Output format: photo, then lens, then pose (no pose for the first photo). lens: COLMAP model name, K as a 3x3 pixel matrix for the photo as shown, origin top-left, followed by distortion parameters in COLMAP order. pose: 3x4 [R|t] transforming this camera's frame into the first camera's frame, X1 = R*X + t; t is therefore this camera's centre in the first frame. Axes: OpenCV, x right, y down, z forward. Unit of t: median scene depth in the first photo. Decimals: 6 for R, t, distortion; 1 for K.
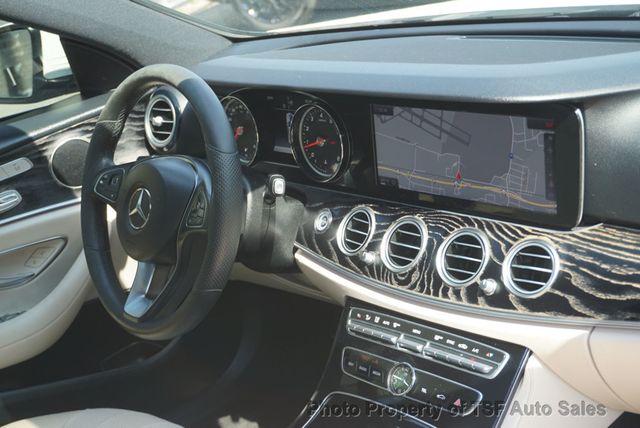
lens RADIAL K [[1001.4, 0, 320.2], [0, 1001.4, 215.6], [0, 0, 1]] dist [0.036850, 0.000000]
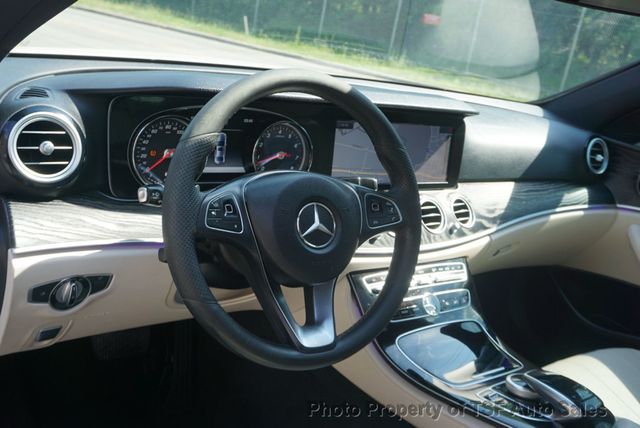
lens RADIAL K [[613.9, 0, 317.7], [0, 613.9, 216.3], [0, 0, 1]] dist [-0.006072, 0.000000]
pose [[0.093979, -0.106215, 0.989892, -0.802182], [0.167779, 0.981761, 0.089413, -0.070700], [-0.981335, 0.157680, 0.110085, 1.036340]]
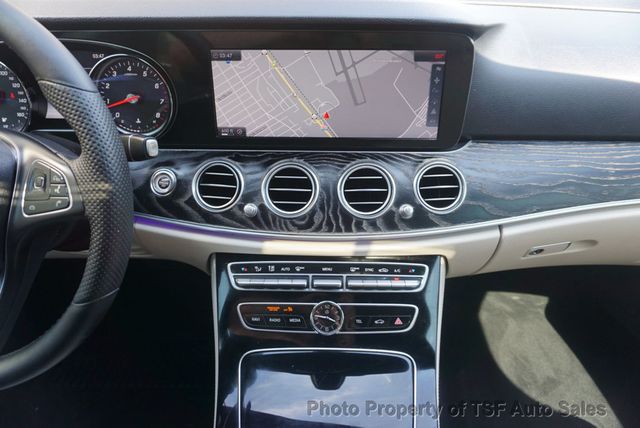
lens RADIAL K [[406.9, 0, 319.4], [0, 406.9, 209.3], [0, 0, 1]] dist [-0.023698, 0.008781]
pose [[0.683481, -0.213811, 0.697954, -0.189662], [0.131140, 0.976551, 0.170737, -0.017663], [-0.718092, -0.025166, 0.695493, 0.713434]]
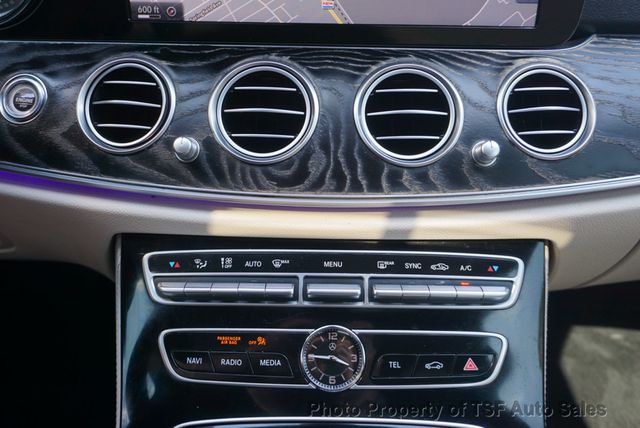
lens RADIAL K [[552.5, 0, 319.2], [0, 552.5, 205.9], [0, 0, 1]] dist [-0.017770, 0.029191]
pose [[0.670643, -0.186759, 0.717885, -0.117473], [0.121390, 0.982371, 0.142164, 0.041300], [-0.731780, -0.008197, 0.681492, 0.800811]]
